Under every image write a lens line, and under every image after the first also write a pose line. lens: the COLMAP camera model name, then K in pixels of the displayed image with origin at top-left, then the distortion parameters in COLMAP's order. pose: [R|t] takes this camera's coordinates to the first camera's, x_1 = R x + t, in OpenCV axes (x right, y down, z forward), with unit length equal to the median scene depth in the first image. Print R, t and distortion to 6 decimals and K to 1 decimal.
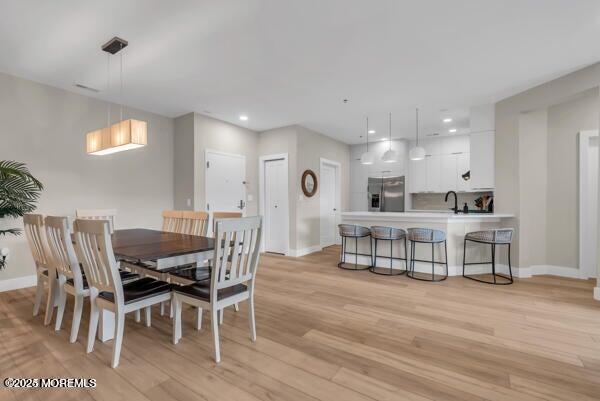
lens RADIAL K [[277.2, 0, 299.2], [0, 277.2, 201.6], [0, 0, 1]] dist [-0.013943, 0.000772]
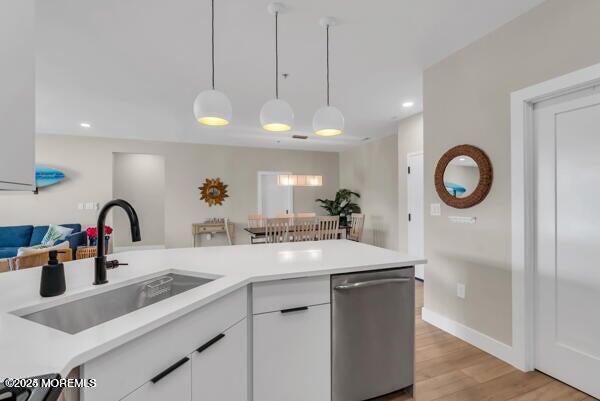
lens RADIAL K [[277.2, 0, 299.9], [0, 277.2, 202.9], [0, 0, 1]] dist [-0.013943, 0.000772]
pose [[-0.556248, 0.008028, -0.830977, 0.717294], [0.008156, 0.999958, 0.004201, -0.037554], [0.830976, -0.004441, -0.556290, 1.385979]]
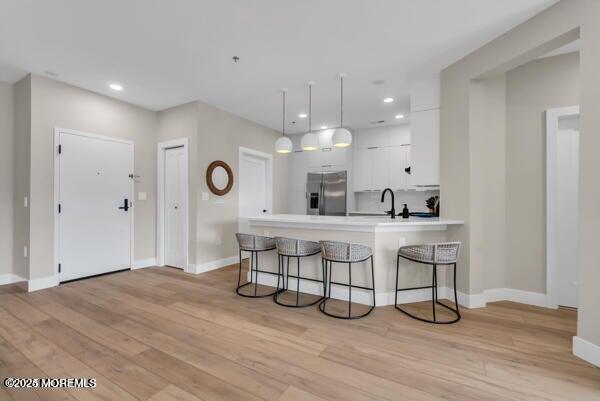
lens RADIAL K [[277.2, 0, 296.2], [0, 277.2, 198.5], [0, 0, 1]] dist [-0.013943, 0.000772]
pose [[0.996543, 0.006465, 0.082828, 0.251549], [-0.005748, 0.999944, -0.008889, -0.003080], [-0.082881, 0.008382, 0.996524, 0.276068]]
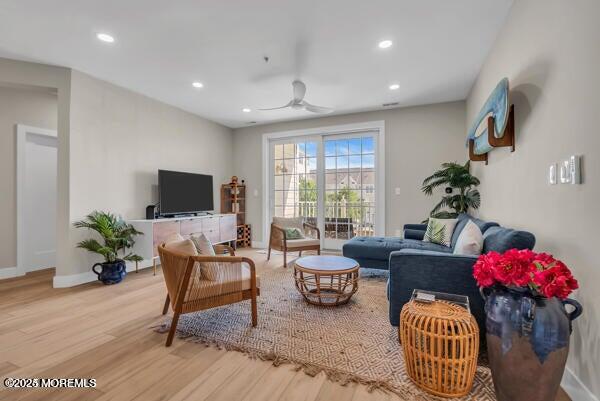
lens RADIAL K [[277.2, 0, 297.9], [0, 277.2, 196.4], [0, 0, 1]] dist [-0.013943, 0.000772]
pose [[-0.198172, 0.000353, 0.980167, -0.102134], [0.007517, 0.999971, 0.001160, 0.005515], [-0.980139, 0.007597, -0.198169, 0.194661]]
